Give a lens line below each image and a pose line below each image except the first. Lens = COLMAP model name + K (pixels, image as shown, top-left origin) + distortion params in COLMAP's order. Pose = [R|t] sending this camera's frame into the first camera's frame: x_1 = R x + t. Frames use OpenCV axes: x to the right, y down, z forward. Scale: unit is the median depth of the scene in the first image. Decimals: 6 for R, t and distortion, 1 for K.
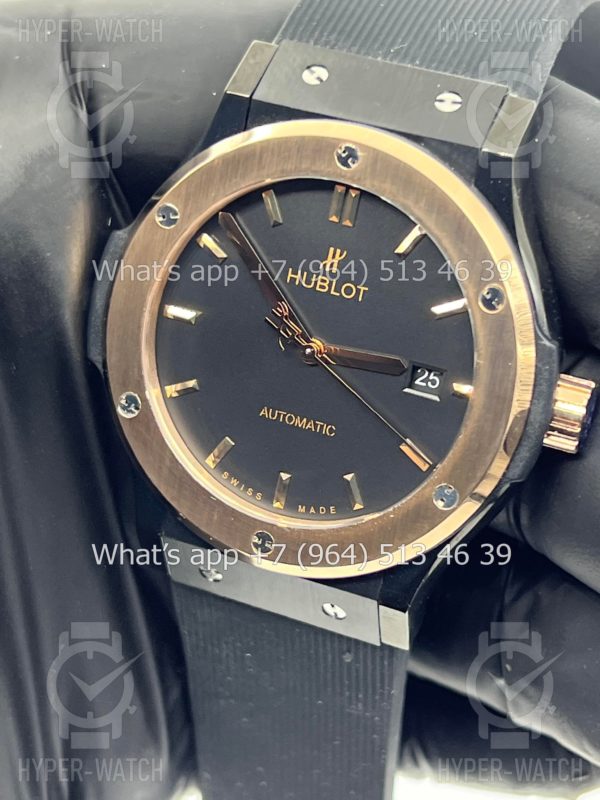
lens RADIAL K [[1805.4, 0, 300.0], [0, 1805.4, 400.0], [0, 0, 1]] dist [0.019452, 0.257860]
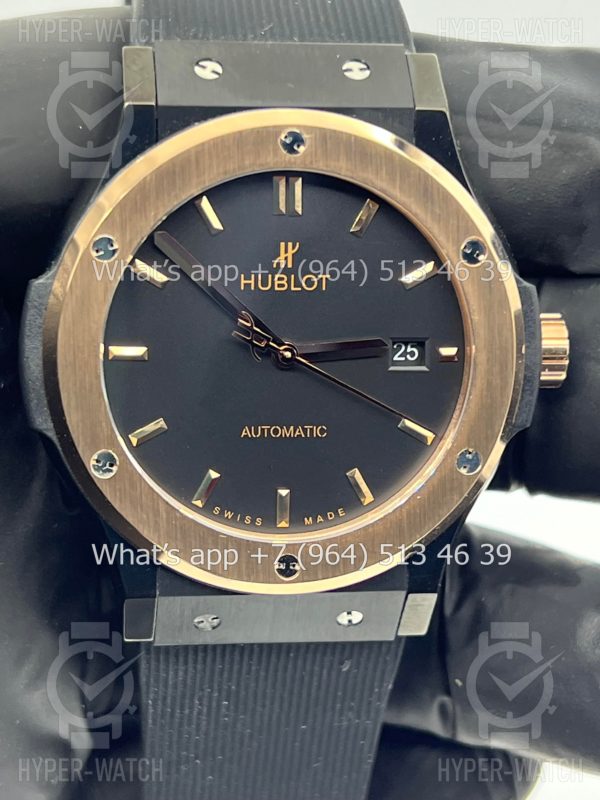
lens RADIAL K [[1805.4, 0, 300.0], [0, 1805.4, 400.0], [0, 0, 1]] dist [0.019452, 0.257860]
pose [[0.870225, -0.248010, 0.425676, -0.393630], [0.257502, 0.965601, 0.036164, -0.036281], [-0.420002, 0.078142, 0.904153, 0.147686]]
